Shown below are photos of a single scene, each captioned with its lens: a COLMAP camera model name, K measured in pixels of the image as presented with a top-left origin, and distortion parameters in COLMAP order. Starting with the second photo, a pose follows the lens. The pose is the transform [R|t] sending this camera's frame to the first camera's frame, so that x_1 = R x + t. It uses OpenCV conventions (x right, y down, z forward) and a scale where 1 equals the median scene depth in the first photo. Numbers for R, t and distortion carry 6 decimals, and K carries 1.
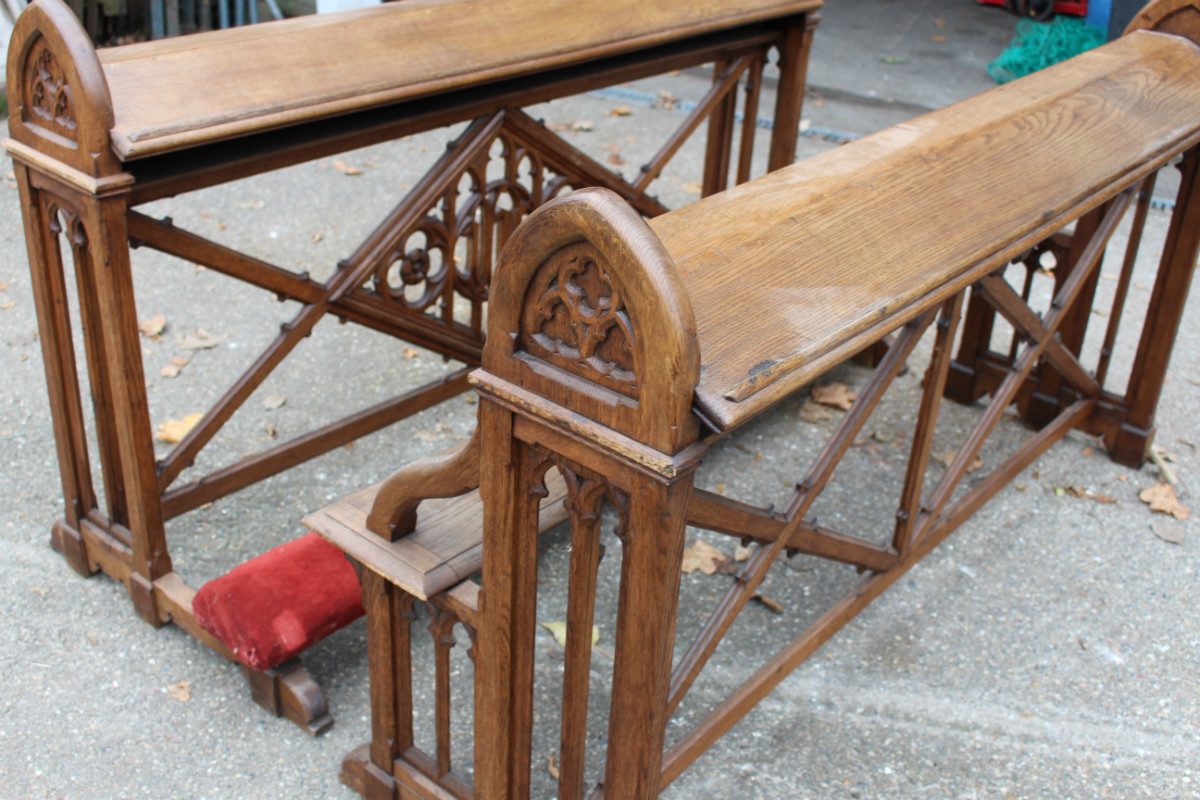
lens RADIAL K [[1299.9, 0, 600.0], [0, 1299.9, 400.0], [0, 0, 1]] dist [-0.064729, 0.004542]
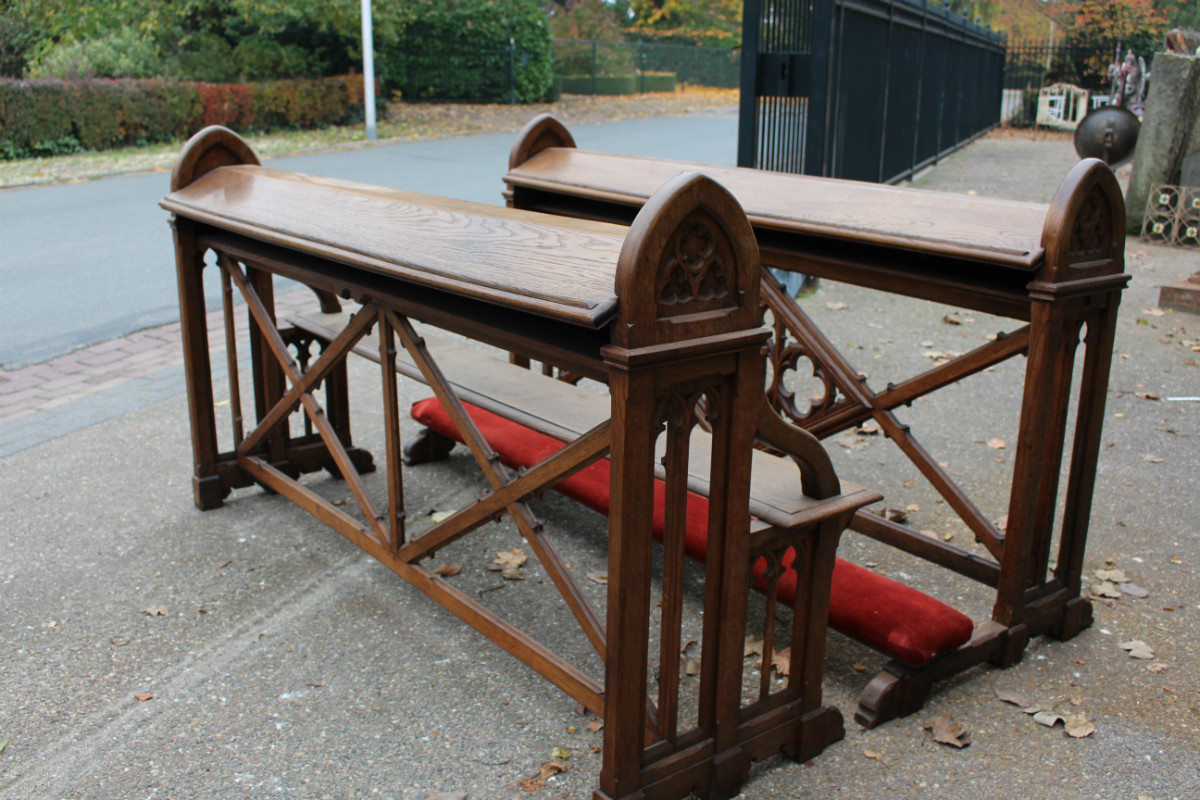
lens RADIAL K [[1160.4, 0, 600.0], [0, 1160.4, 400.0], [0, 0, 1]] dist [-0.090293, 0.008122]
pose [[-0.196547, 0.215463, -0.956528, 1.172846], [-0.489411, 0.823778, 0.286124, -0.397514], [0.849616, 0.524372, -0.056461, 1.096039]]
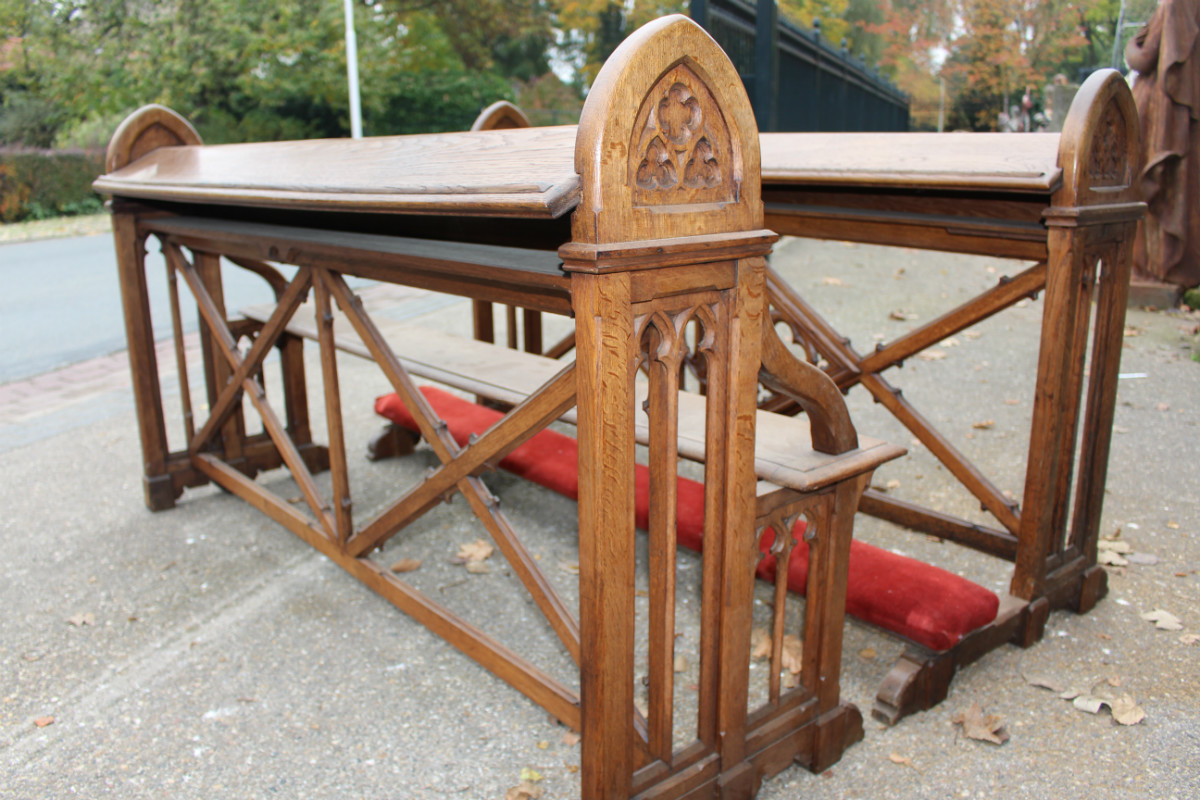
lens RADIAL K [[990.4, 0, 596.1], [0, 990.4, 397.0], [0, 0, 1]] dist [-0.130454, 0.080601]
pose [[-0.164468, 0.194824, -0.966951, 0.945747], [-0.467421, 0.847851, 0.250331, -0.289660], [0.868601, 0.493144, -0.048379, 1.109346]]
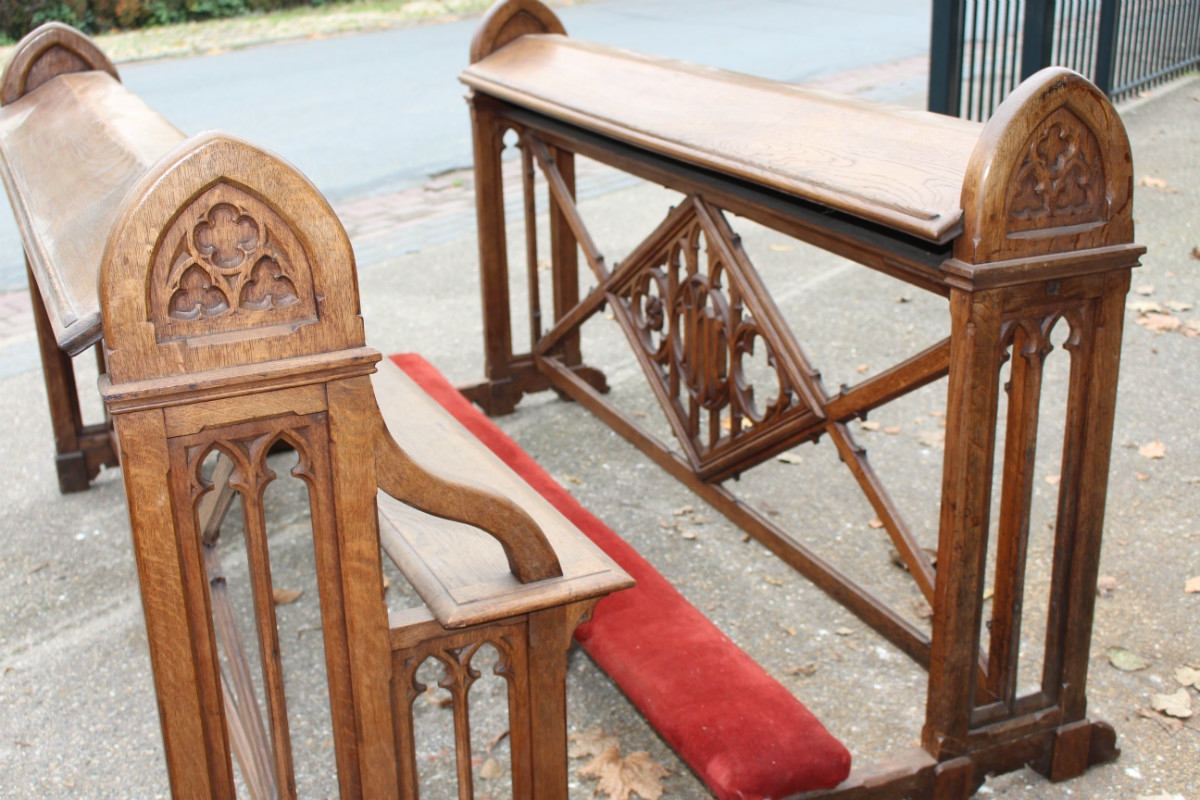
lens RADIAL K [[1418.6, 0, 598.5], [0, 1418.6, 405.6], [0, 0, 1]] dist [-0.066218, 0.006671]
pose [[-0.422939, 0.268155, -0.865572, 0.946300], [-0.430263, 0.781237, 0.452264, -0.579247], [0.797494, 0.563704, -0.215038, 1.345049]]
